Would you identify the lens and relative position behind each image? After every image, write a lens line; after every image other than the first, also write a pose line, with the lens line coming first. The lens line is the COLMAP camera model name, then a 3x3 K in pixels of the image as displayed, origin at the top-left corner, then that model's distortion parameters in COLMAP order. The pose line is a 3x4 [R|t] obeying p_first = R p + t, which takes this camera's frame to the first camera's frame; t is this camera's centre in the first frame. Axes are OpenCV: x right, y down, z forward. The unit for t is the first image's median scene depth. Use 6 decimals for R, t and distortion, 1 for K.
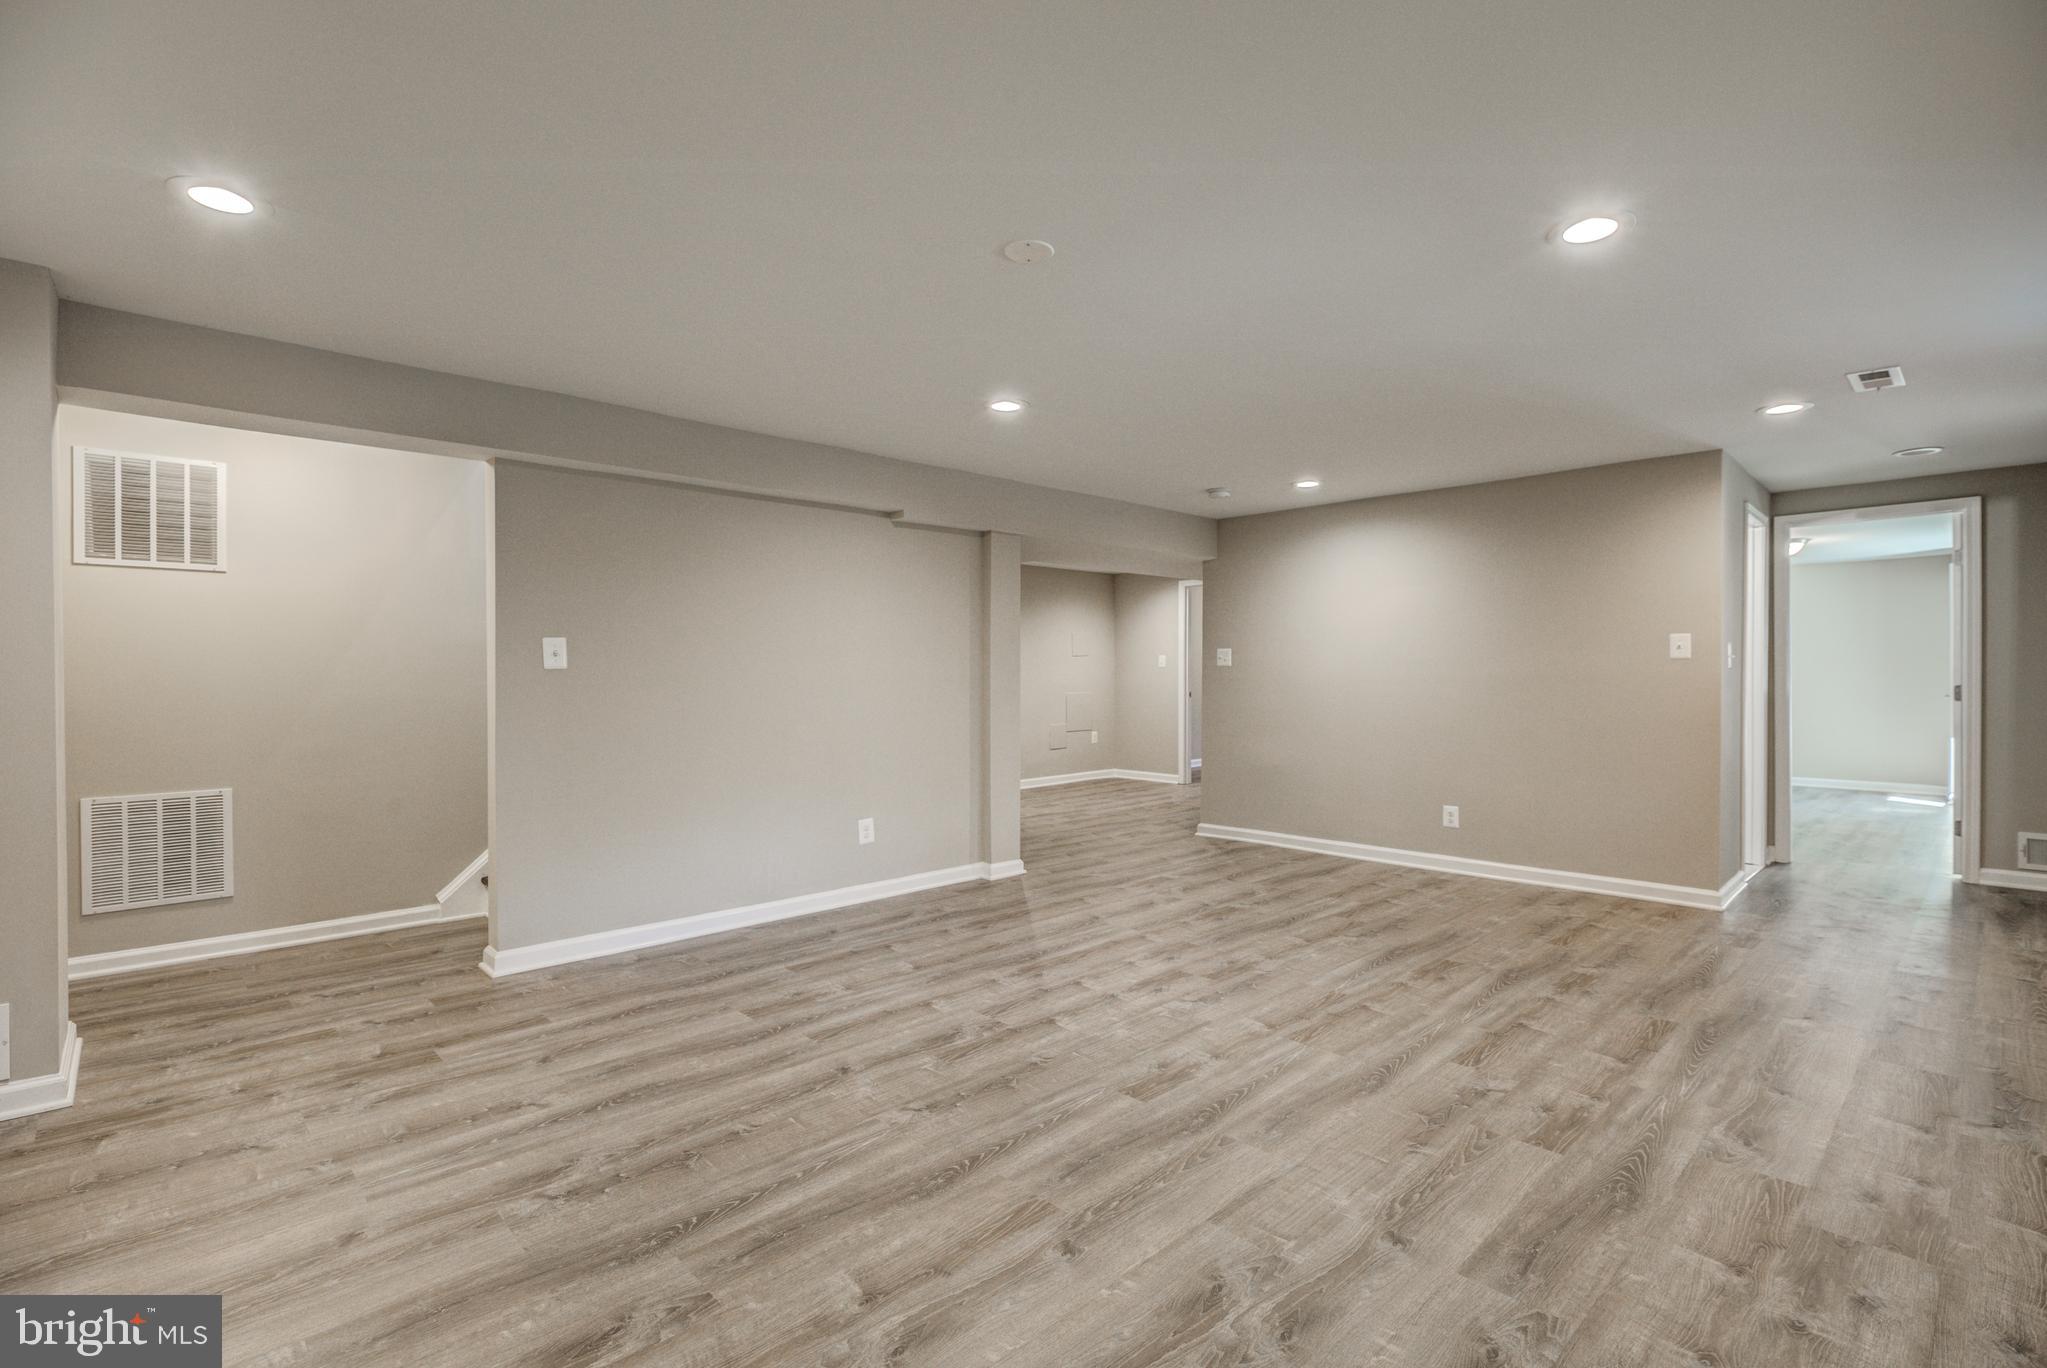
lens RADIAL K [[948.5, 0, 1005.4], [0, 948.5, 679.7], [0, 0, 1]] dist [-0.005757, 0.000753]
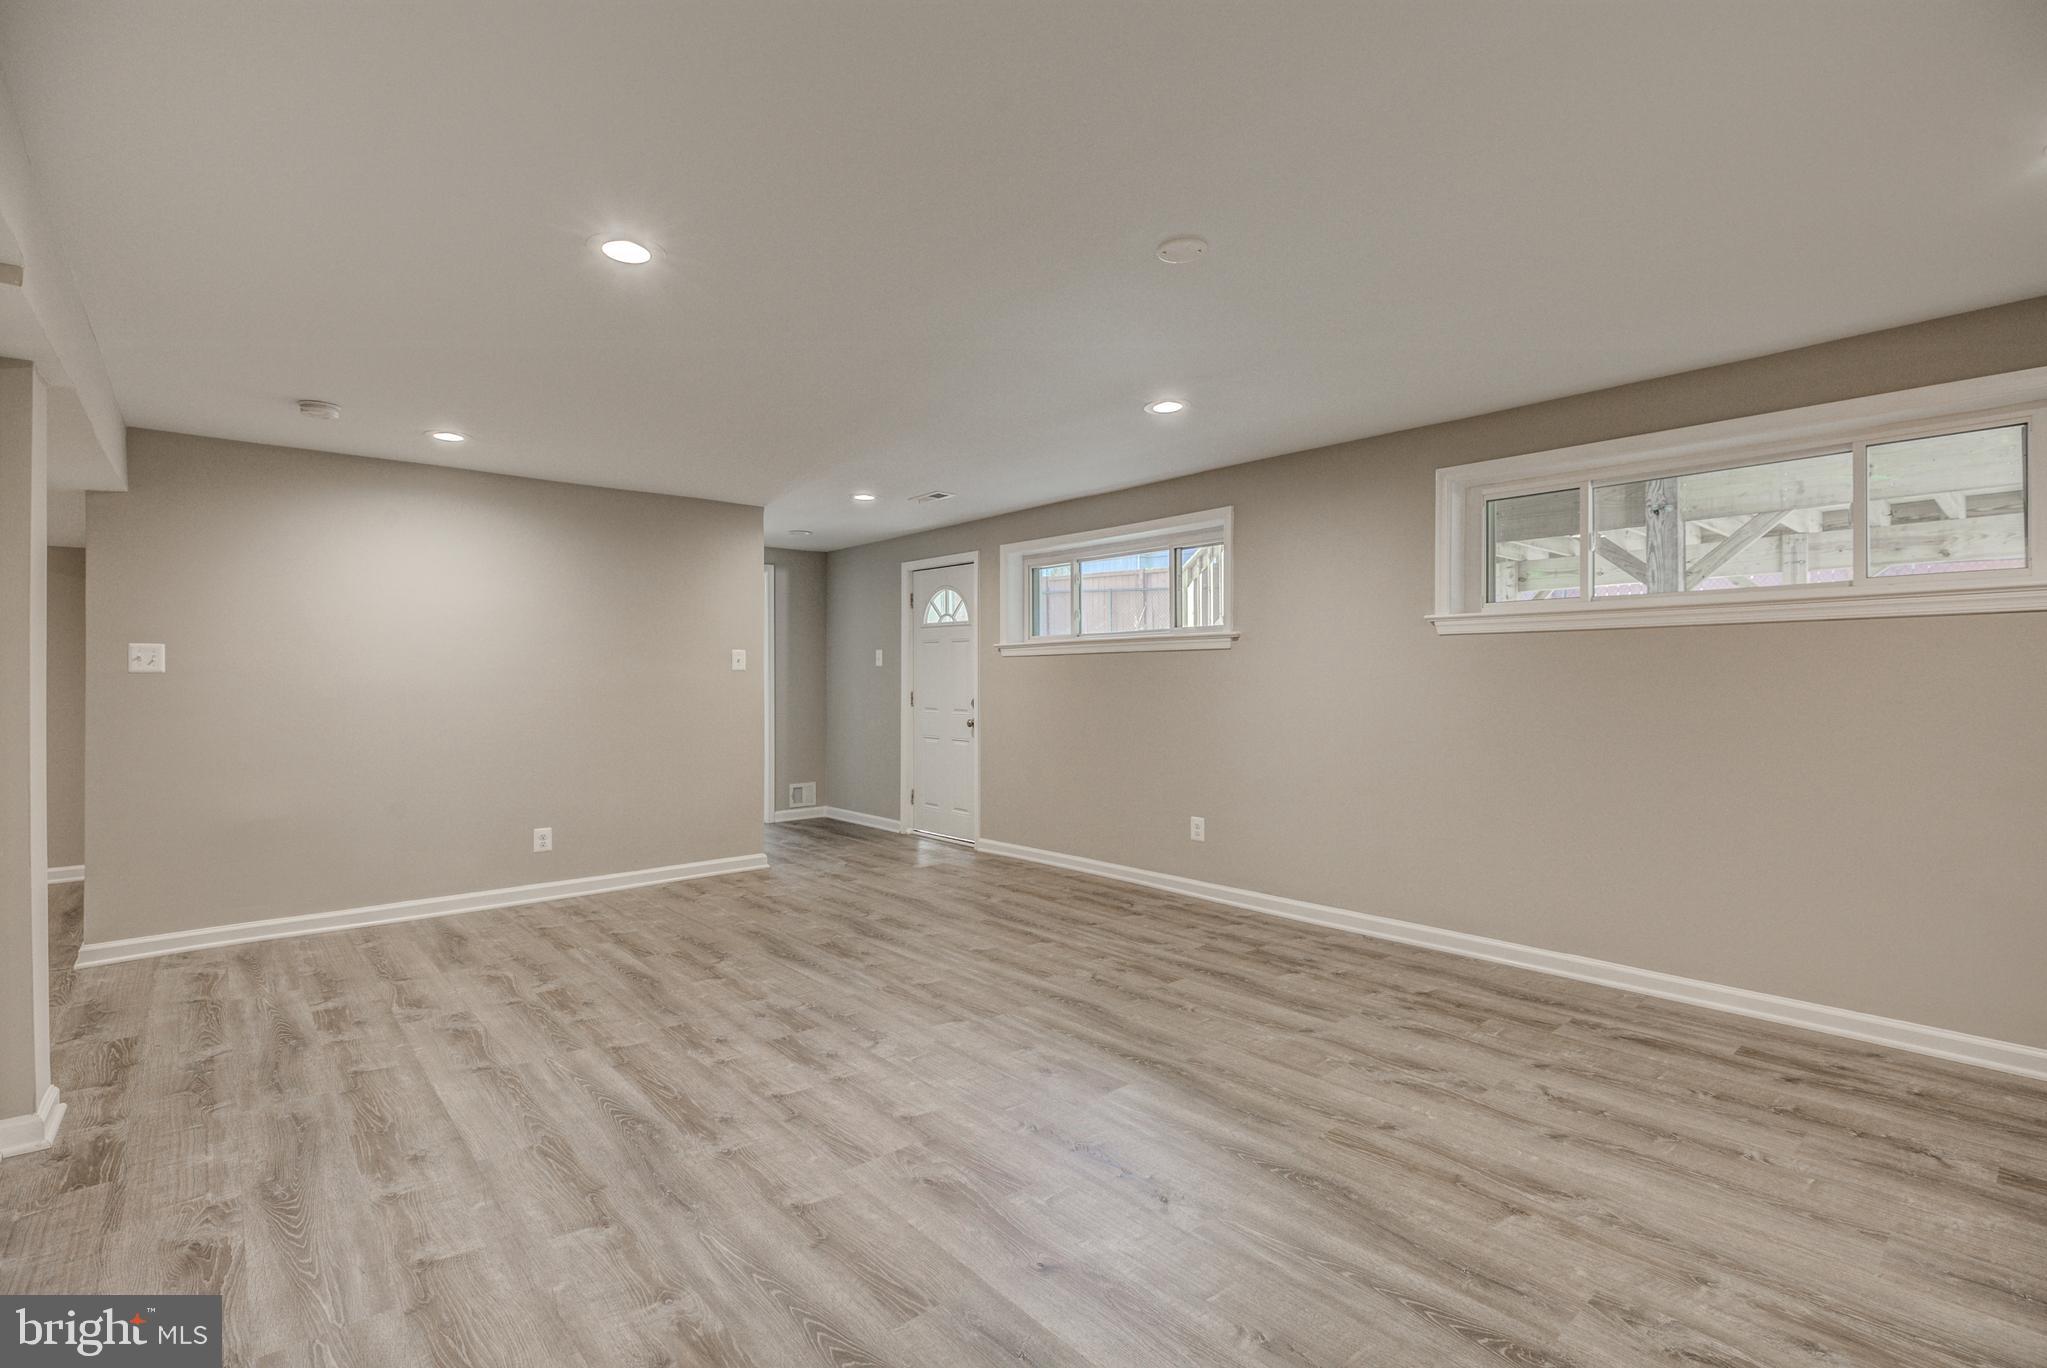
lens RADIAL K [[948.5, 0, 1017.6], [0, 948.5, 687.2], [0, 0, 1]] dist [-0.005757, 0.000753]
pose [[0.032273, -0.004502, 0.999469, -0.772796], [0.010583, 0.999935, 0.004163, -0.004287], [-0.999423, 0.010443, 0.032318, 0.913197]]
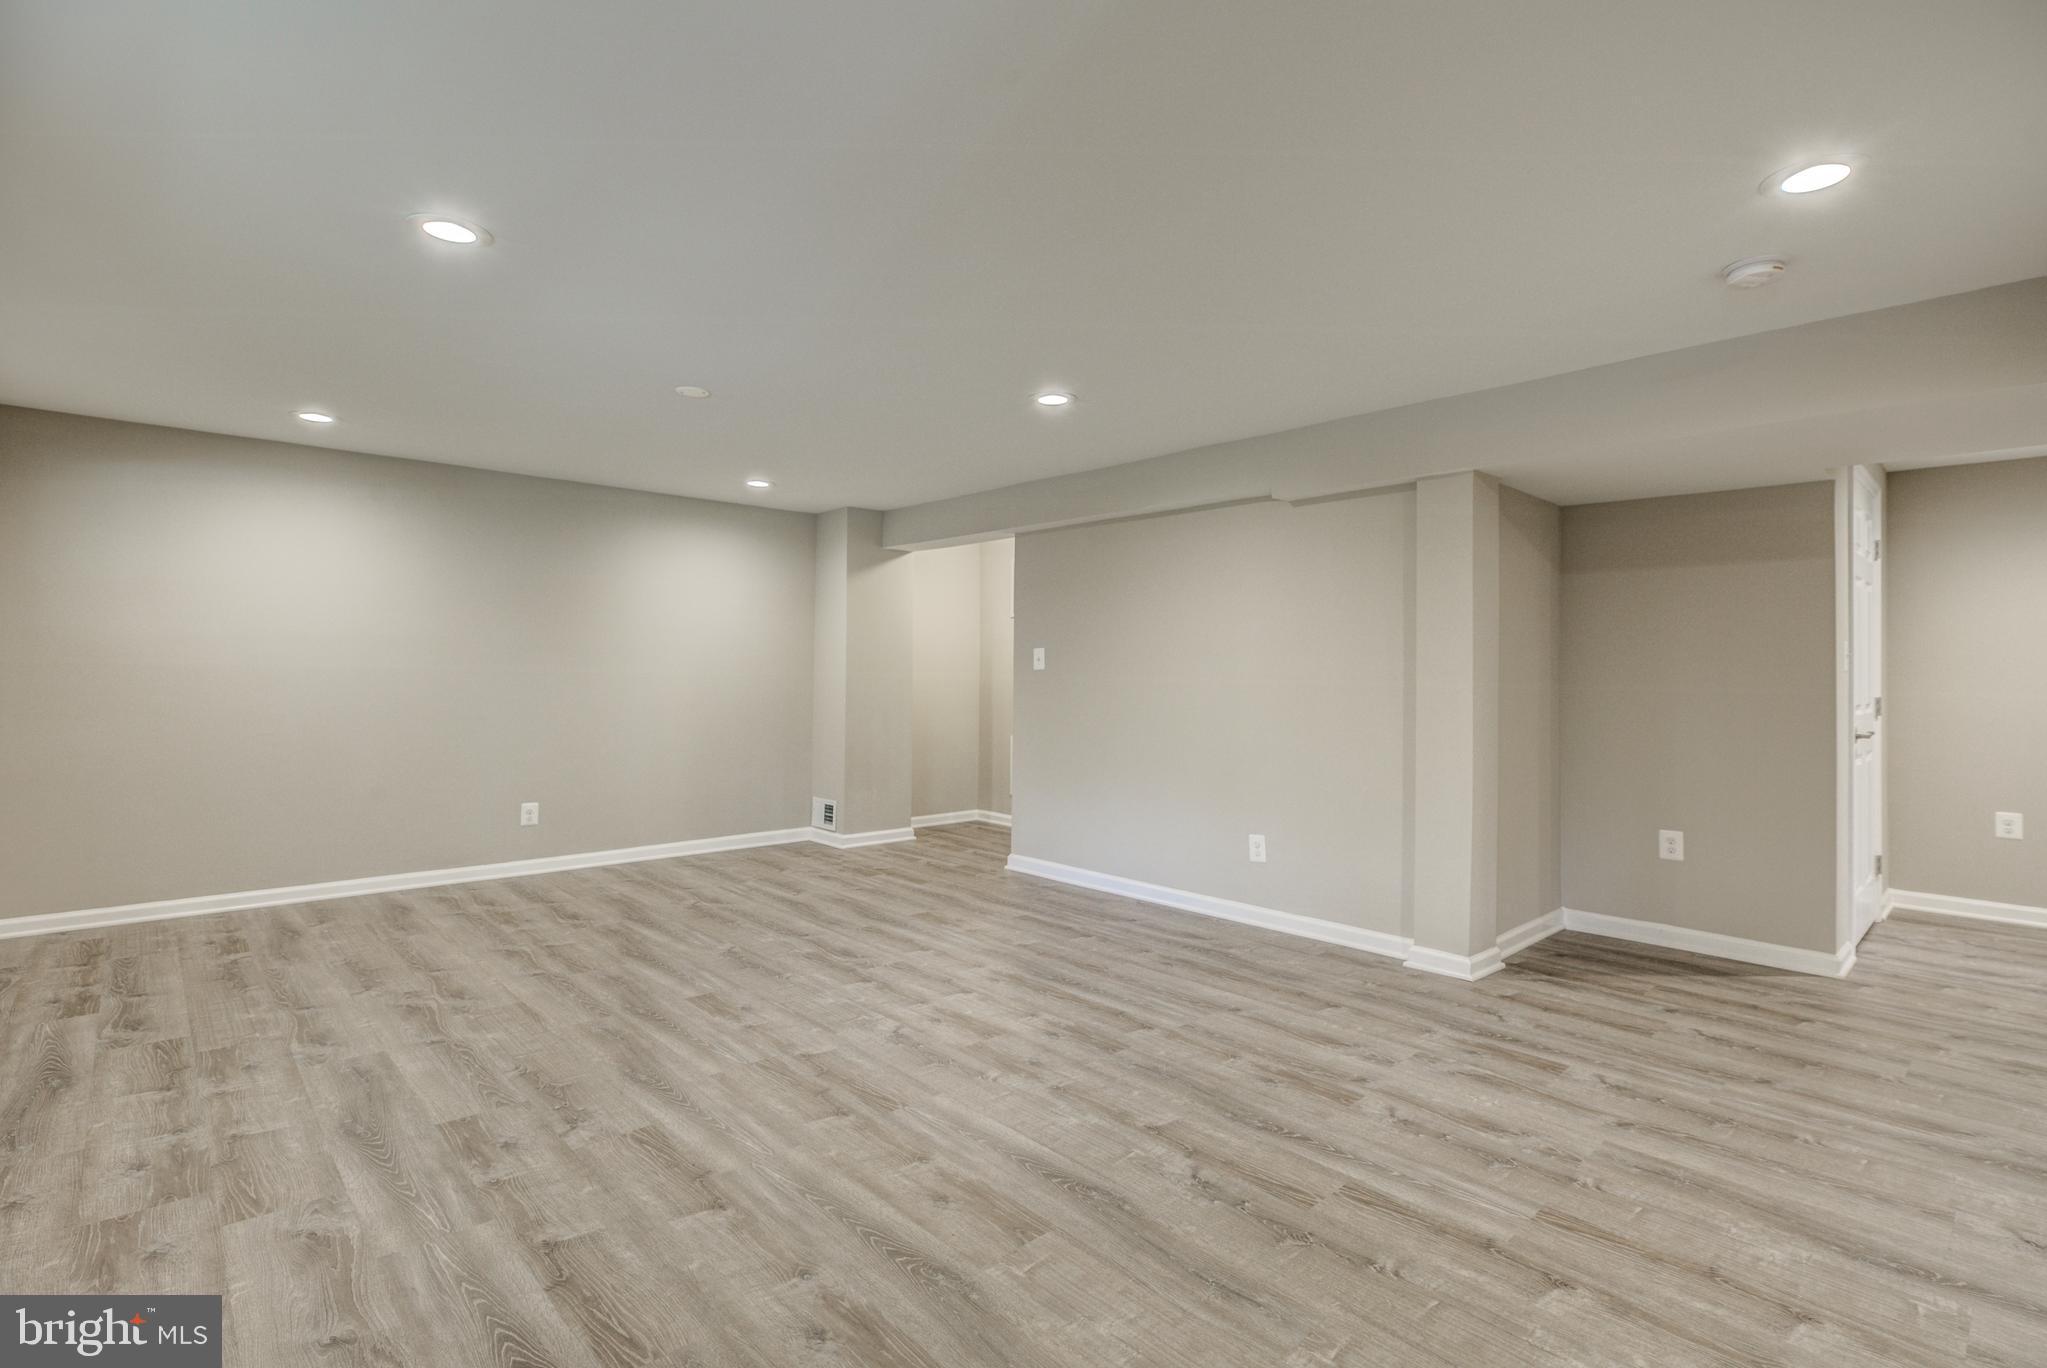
lens RADIAL K [[948.5, 0, 1015.8], [0, 948.5, 663.8], [0, 0, 1]] dist [-0.005757, 0.000753]
pose [[-0.003058, -0.007969, -0.999964, 1.225891], [-0.016050, 0.999840, -0.007918, -0.011250], [0.999867, 0.016025, -0.003185, 1.222454]]
